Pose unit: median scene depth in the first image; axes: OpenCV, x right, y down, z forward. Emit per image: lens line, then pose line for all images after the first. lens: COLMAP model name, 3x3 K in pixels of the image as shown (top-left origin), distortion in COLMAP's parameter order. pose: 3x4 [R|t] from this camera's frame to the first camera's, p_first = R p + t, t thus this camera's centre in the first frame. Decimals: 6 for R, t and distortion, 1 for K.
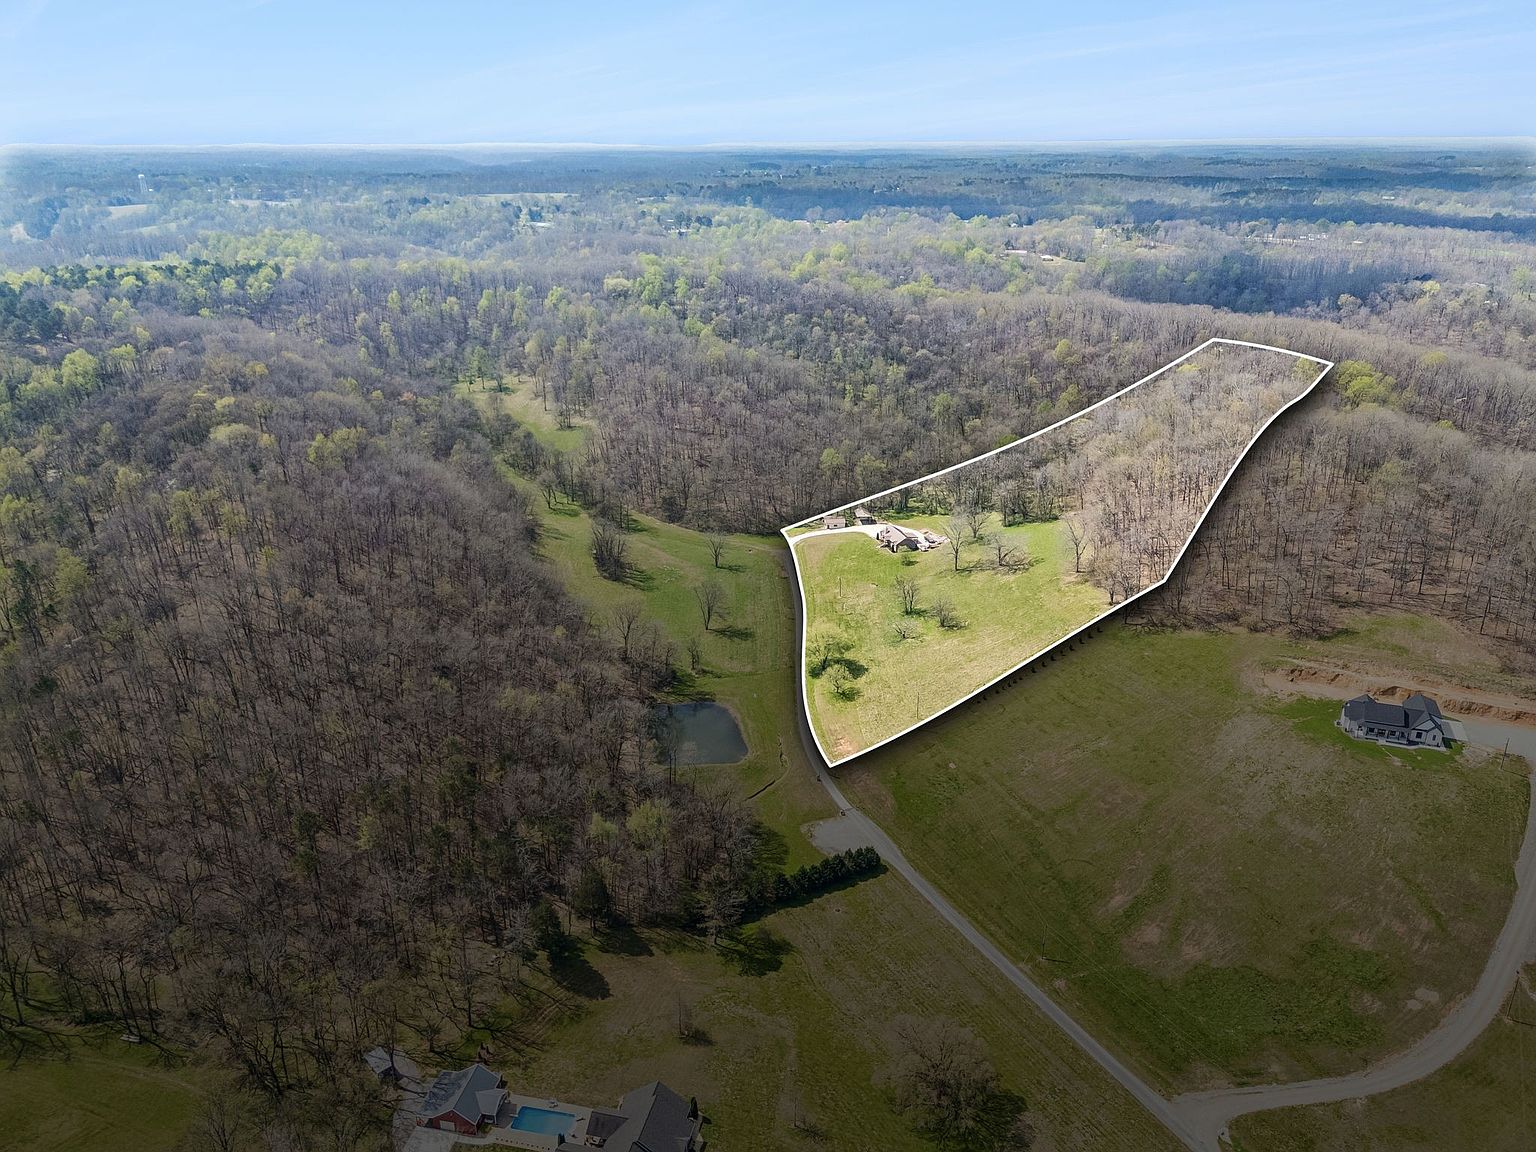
lens RADIAL K [[1143.4, 0, 771.0], [0, 1143.4, 576.5], [0, 0, 1]] dist [0.020306, -0.010282]
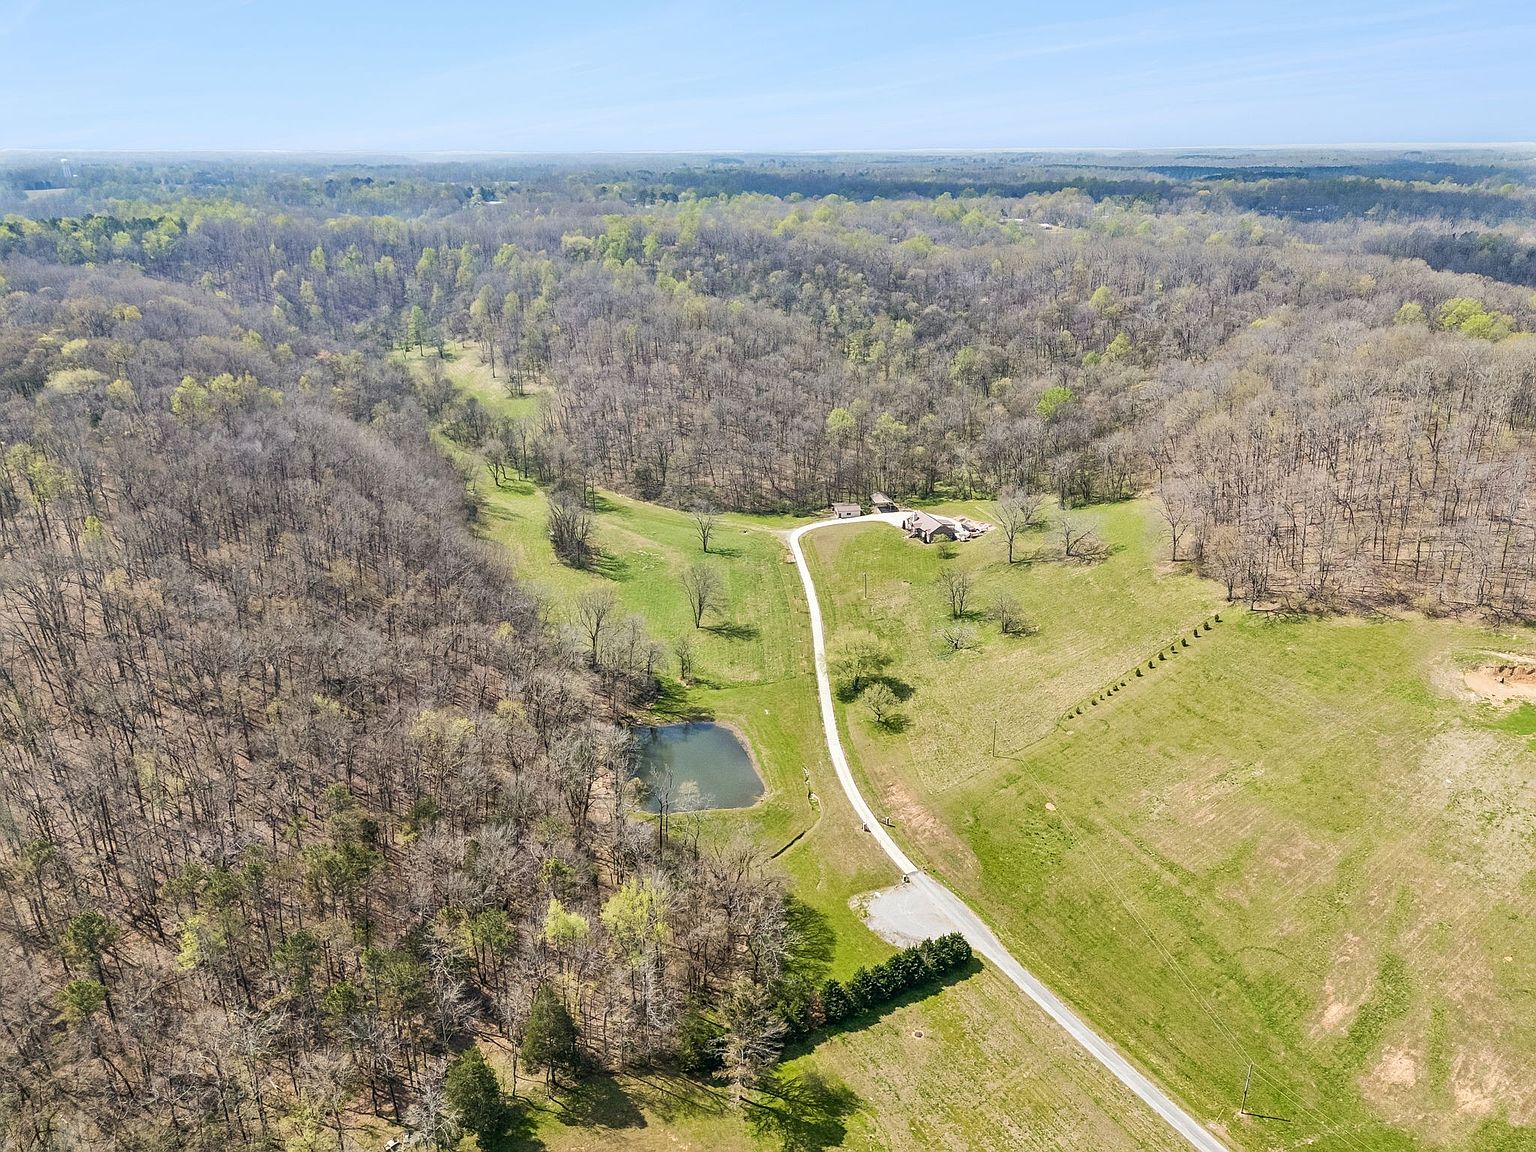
lens RADIAL K [[1143.4, 0, 763.5], [0, 1143.4, 576.8], [0, 0, 1]] dist [0.020306, -0.010282]
pose [[0.999592, -0.012527, 0.025661, -0.036252], [0.012724, 0.999890, -0.007556, 0.021673], [-0.025564, 0.007879, 0.999642, 0.258631]]
